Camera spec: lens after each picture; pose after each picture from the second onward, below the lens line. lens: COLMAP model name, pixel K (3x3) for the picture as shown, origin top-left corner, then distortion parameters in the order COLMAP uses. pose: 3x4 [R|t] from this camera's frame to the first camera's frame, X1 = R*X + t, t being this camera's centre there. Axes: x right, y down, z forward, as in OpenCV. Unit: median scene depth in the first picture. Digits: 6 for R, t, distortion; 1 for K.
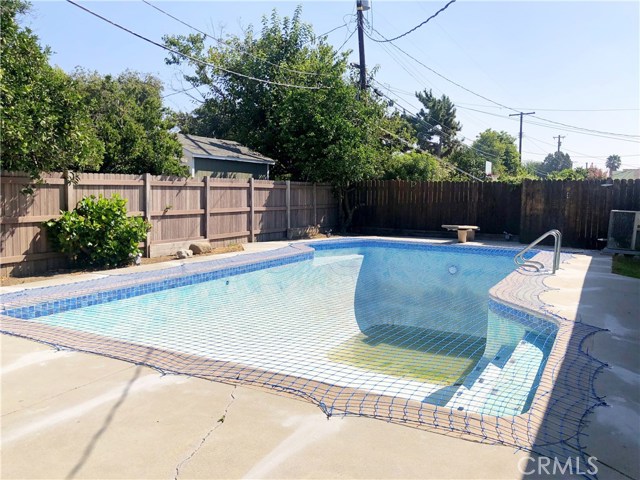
lens RADIAL K [[516.5, 0, 320.0], [0, 516.5, 240.0], [0, 0, 1]] dist [0.011628, -0.059486]
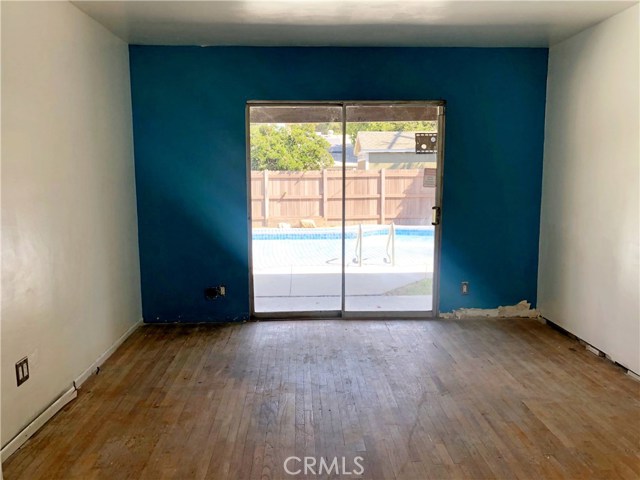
lens RADIAL K [[516.5, 0, 320.0], [0, 516.5, 240.0], [0, 0, 1]] dist [0.011628, -0.059486]
pose [[0.524263, 0.080299, -0.847762, 0.811750], [-0.063823, 0.996449, 0.054914, -0.016594], [0.849162, 0.025317, 0.527526, 0.292448]]
